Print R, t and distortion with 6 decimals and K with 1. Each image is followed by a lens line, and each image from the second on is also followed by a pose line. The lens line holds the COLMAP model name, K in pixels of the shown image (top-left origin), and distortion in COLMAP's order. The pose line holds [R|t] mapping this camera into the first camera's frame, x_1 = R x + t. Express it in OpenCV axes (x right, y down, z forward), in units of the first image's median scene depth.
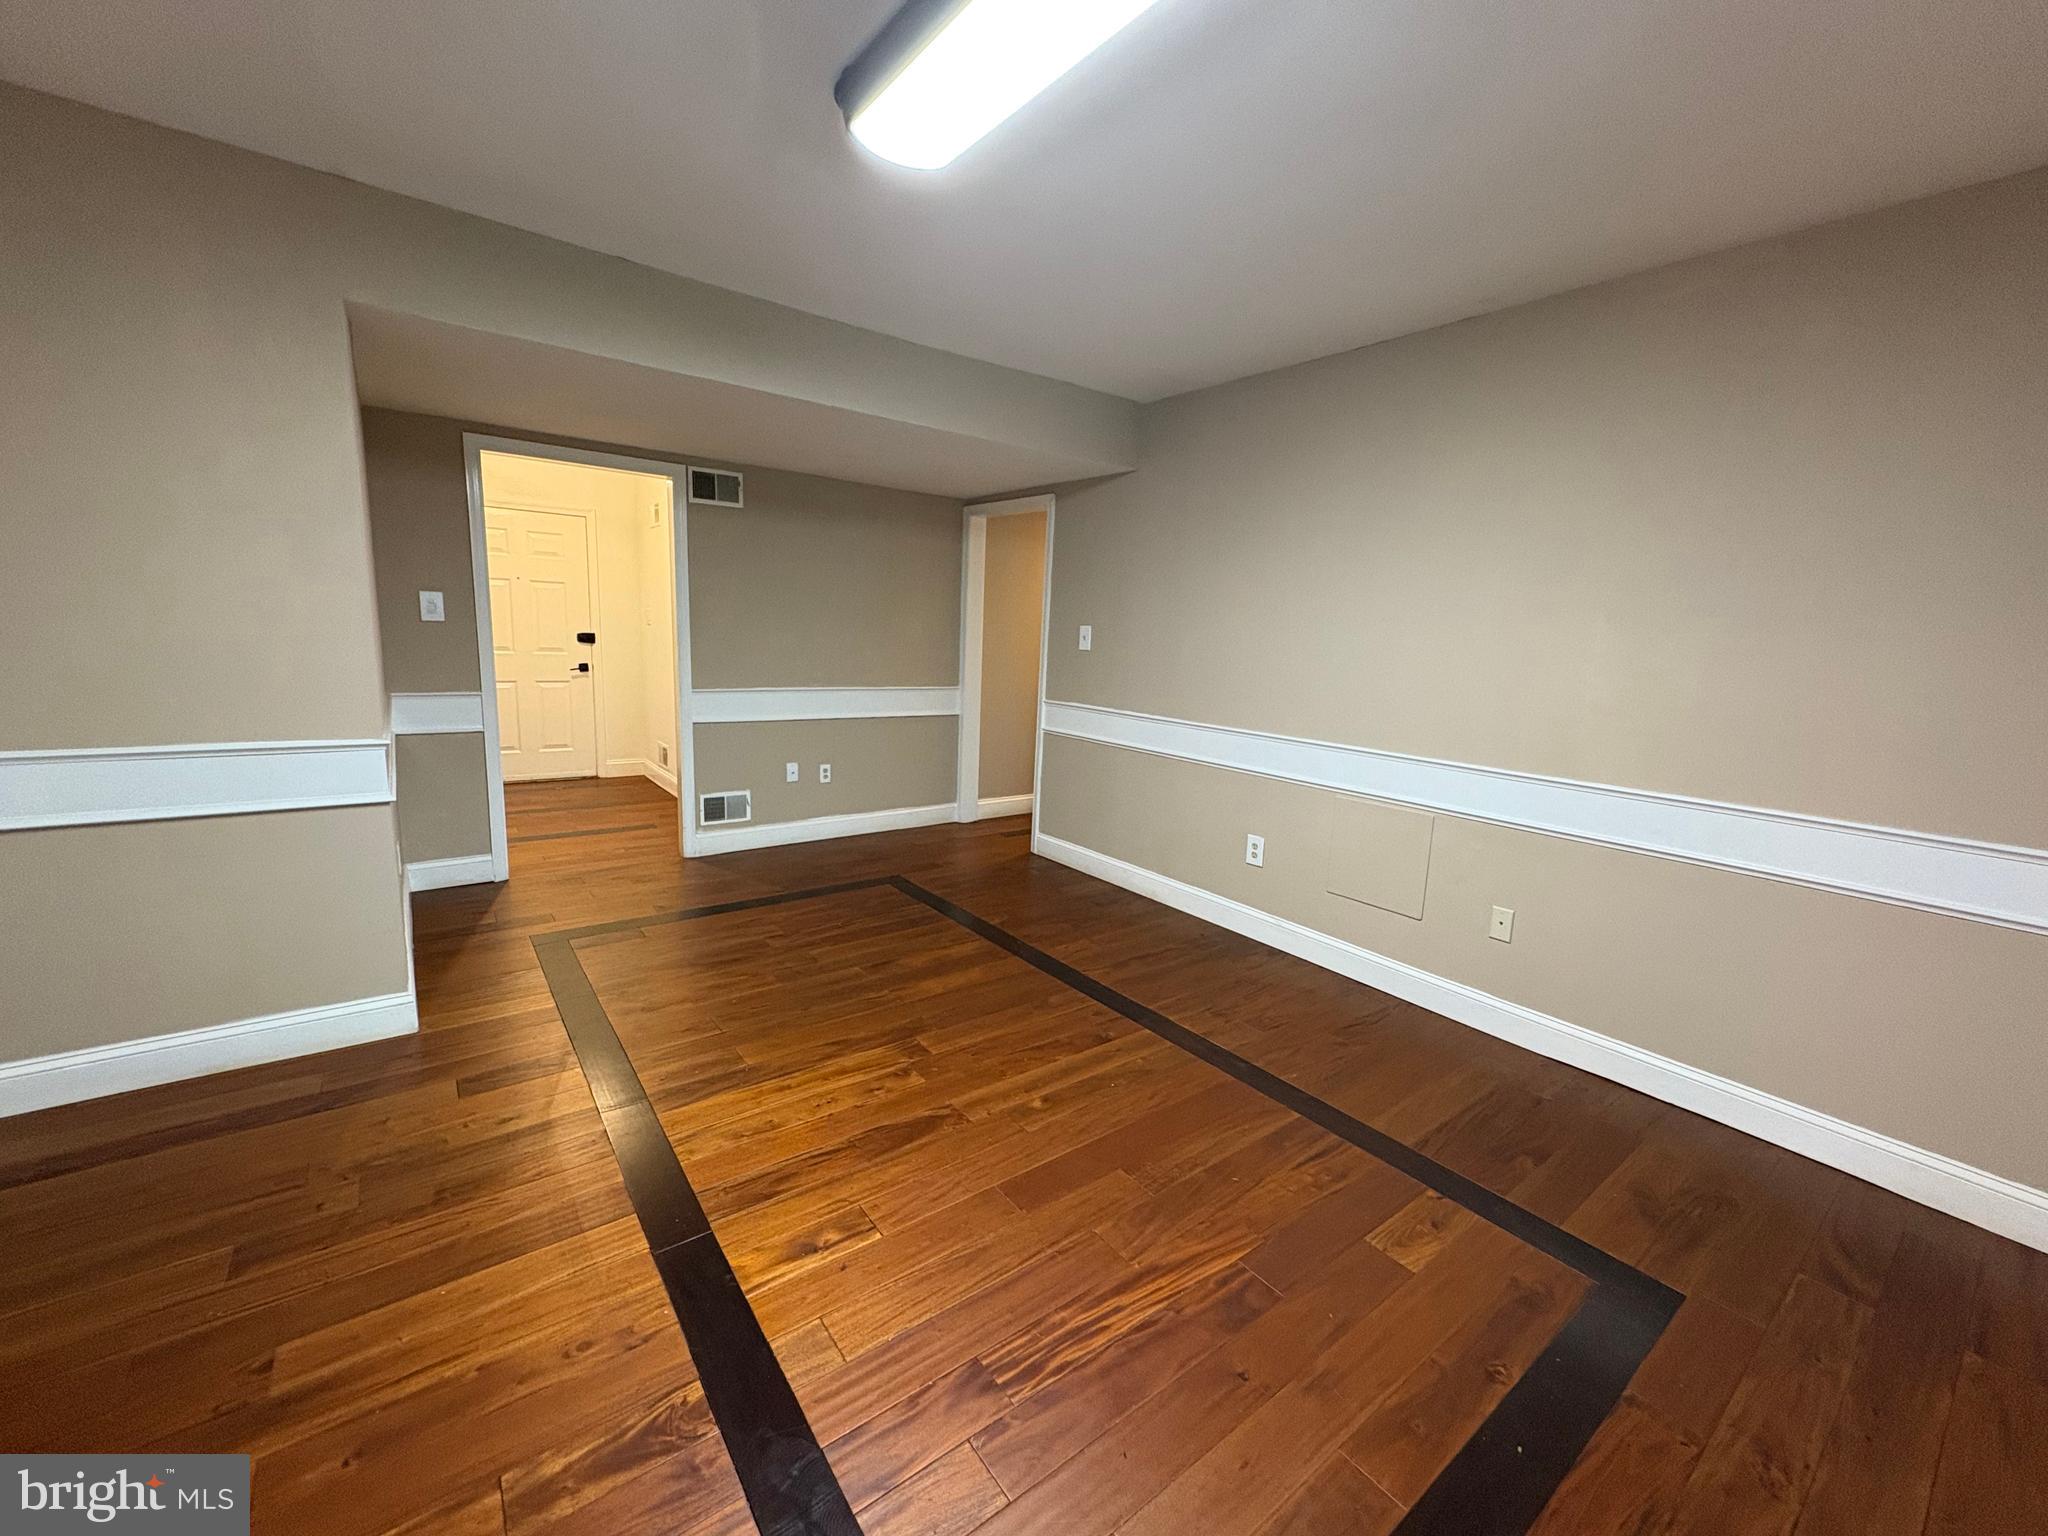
lens RADIAL K [[817.8, 0, 1010.5], [0, 817.8, 772.4], [0, 0, 1]] dist [0.004283, 0.001146]
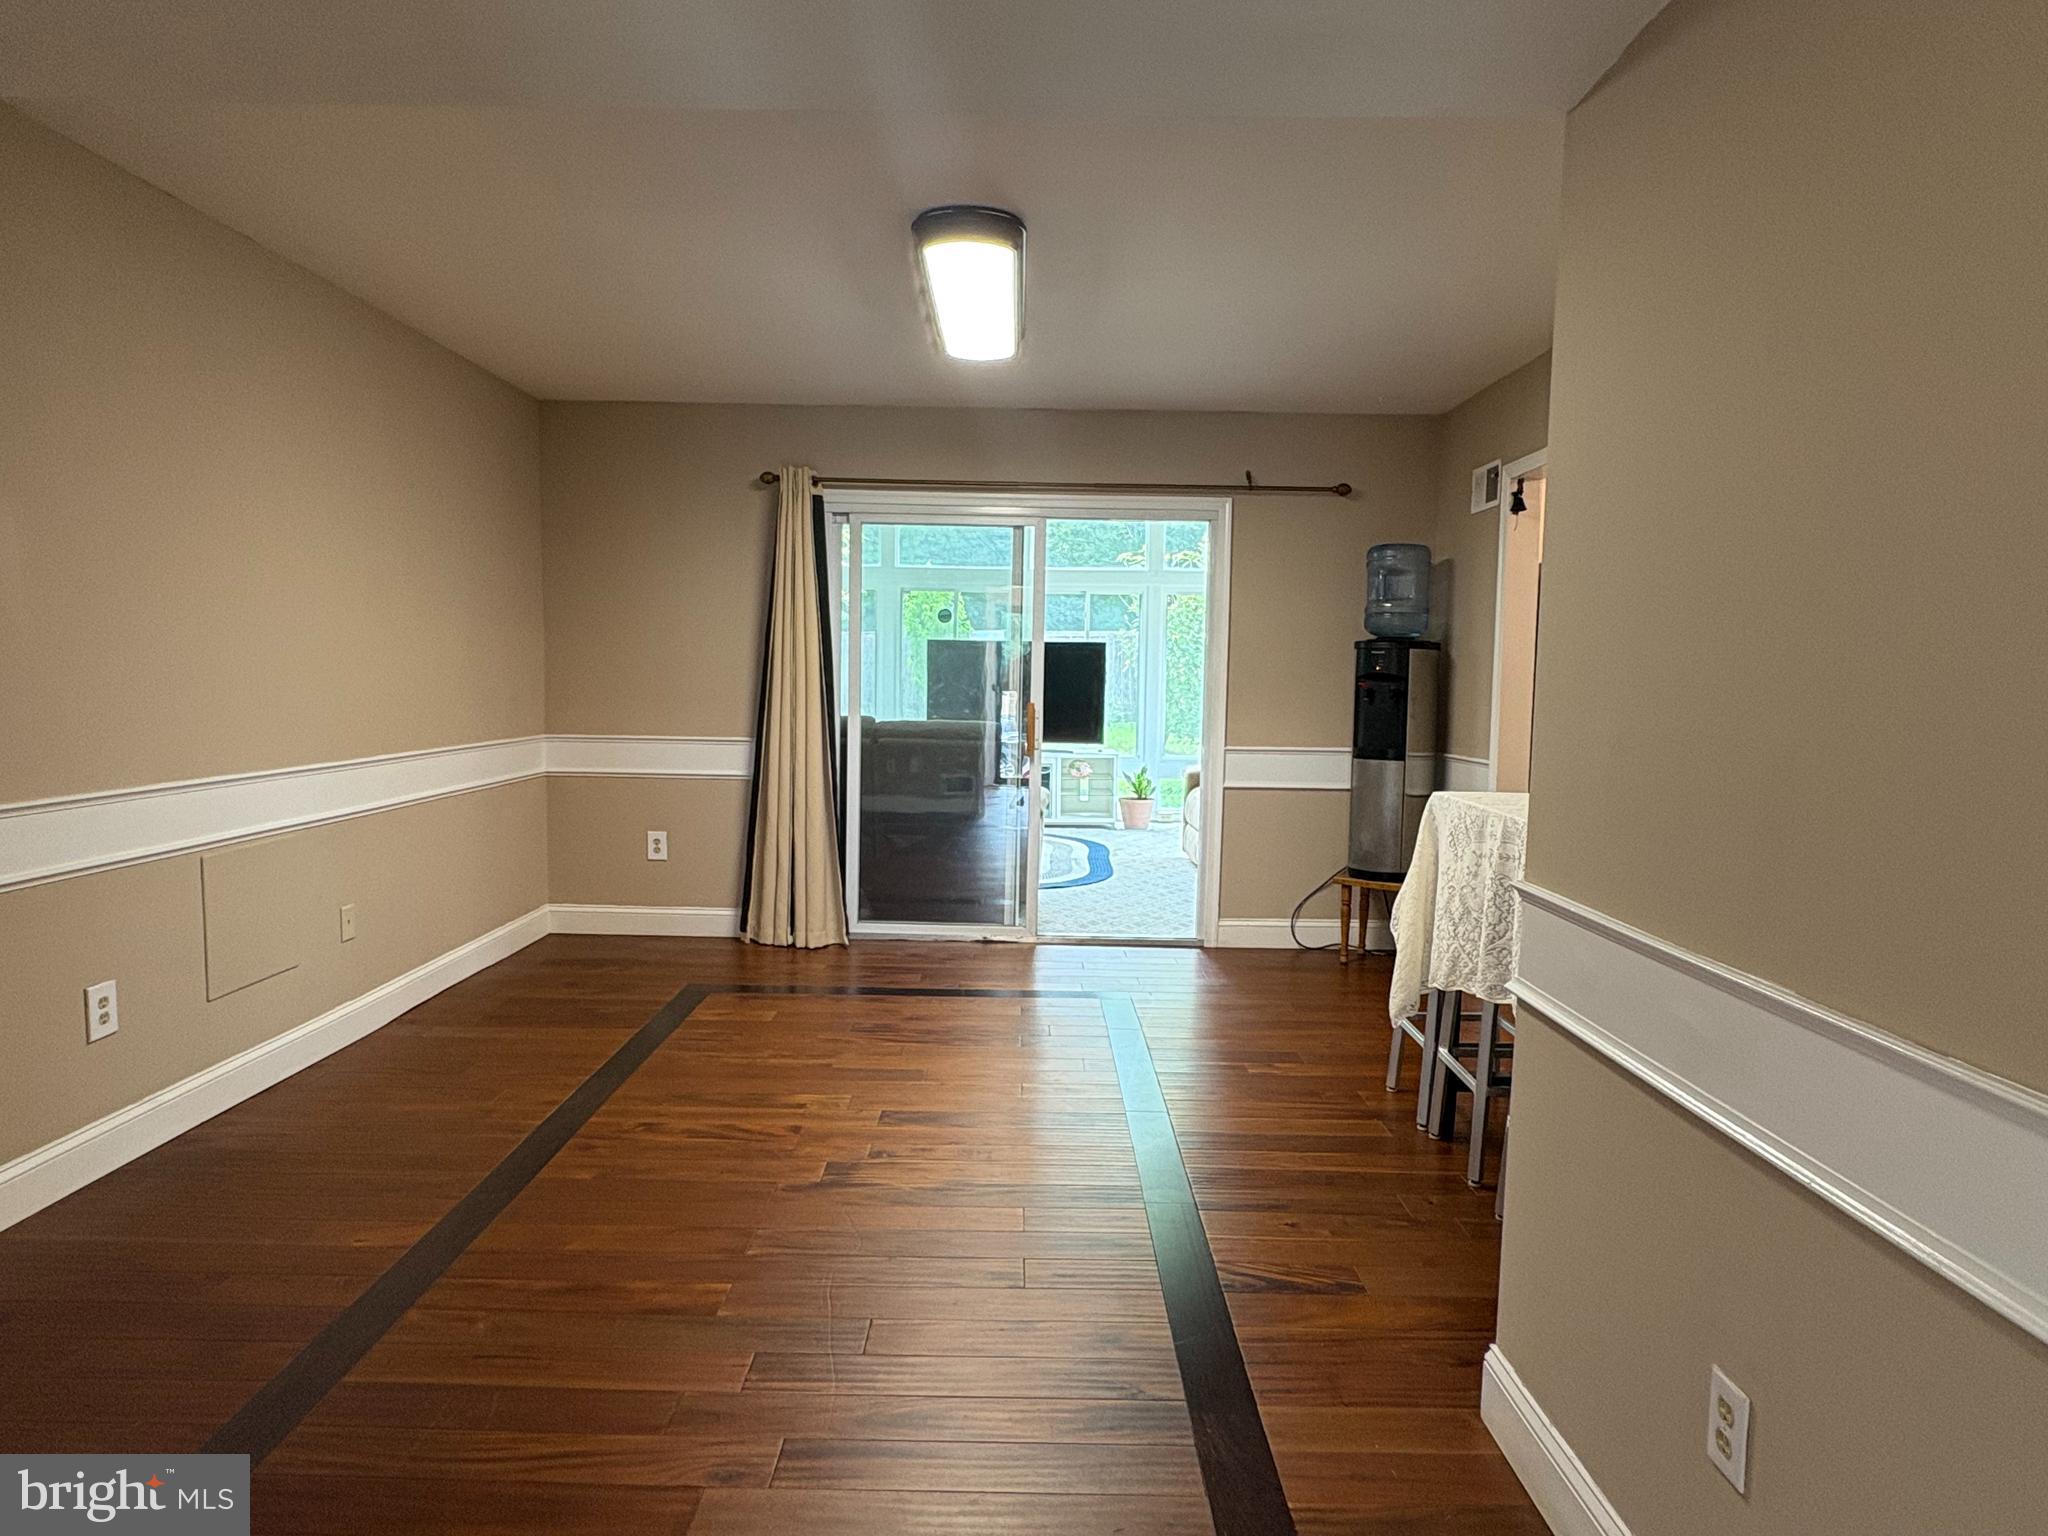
lens RADIAL K [[1217.8, 0, 1021.6], [0, 1217.8, 769.5], [0, 0, 1]] dist [-0.004661, -0.000942]
pose [[-0.800816, -0.101401, 0.590264, -0.750212], [0.052833, 0.969760, 0.238273, -0.254059], [-0.596575, 0.221998, -0.771243, 1.405768]]
